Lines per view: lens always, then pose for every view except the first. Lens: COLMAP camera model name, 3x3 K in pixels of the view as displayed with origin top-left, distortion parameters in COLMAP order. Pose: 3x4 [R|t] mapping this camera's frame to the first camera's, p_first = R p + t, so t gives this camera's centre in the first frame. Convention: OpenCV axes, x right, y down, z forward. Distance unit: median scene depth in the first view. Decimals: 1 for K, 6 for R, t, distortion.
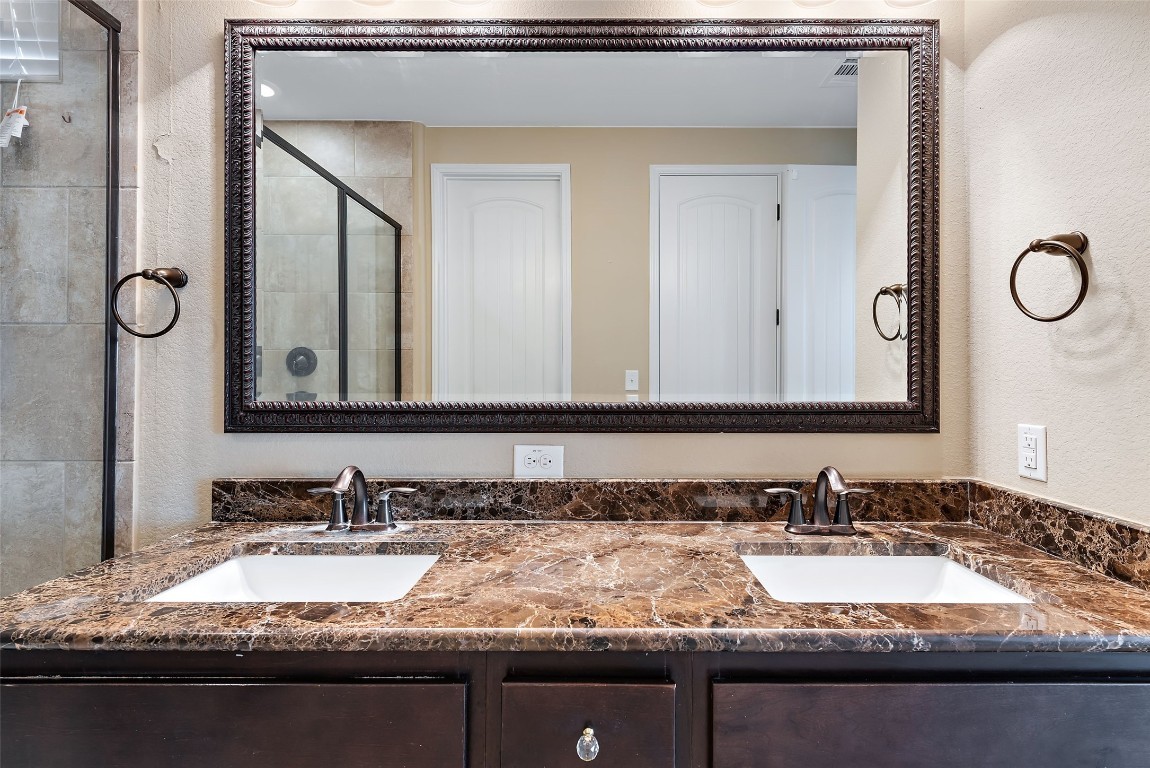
lens RADIAL K [[514.3, 0, 586.4], [0, 514.3, 368.9], [0, 0, 1]] dist [0.002994, -0.000818]
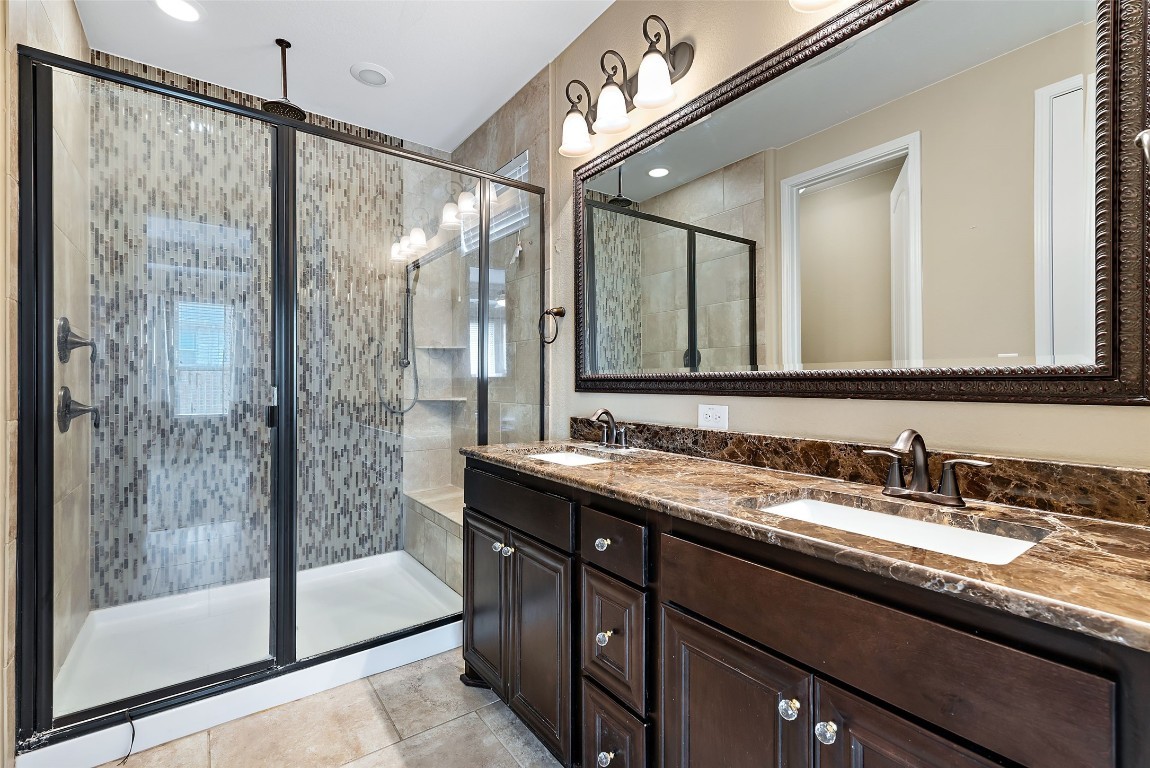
lens RADIAL K [[527.8, 0, 582.5], [0, 527.8, 380.8], [0, 0, 1]] dist [0.005785, -0.005251]
pose [[0.578172, -0.007718, -0.815878, 0.862521], [0.015116, 0.999885, 0.001254, 0.079888], [0.815775, -0.013057, 0.578222, -0.084717]]
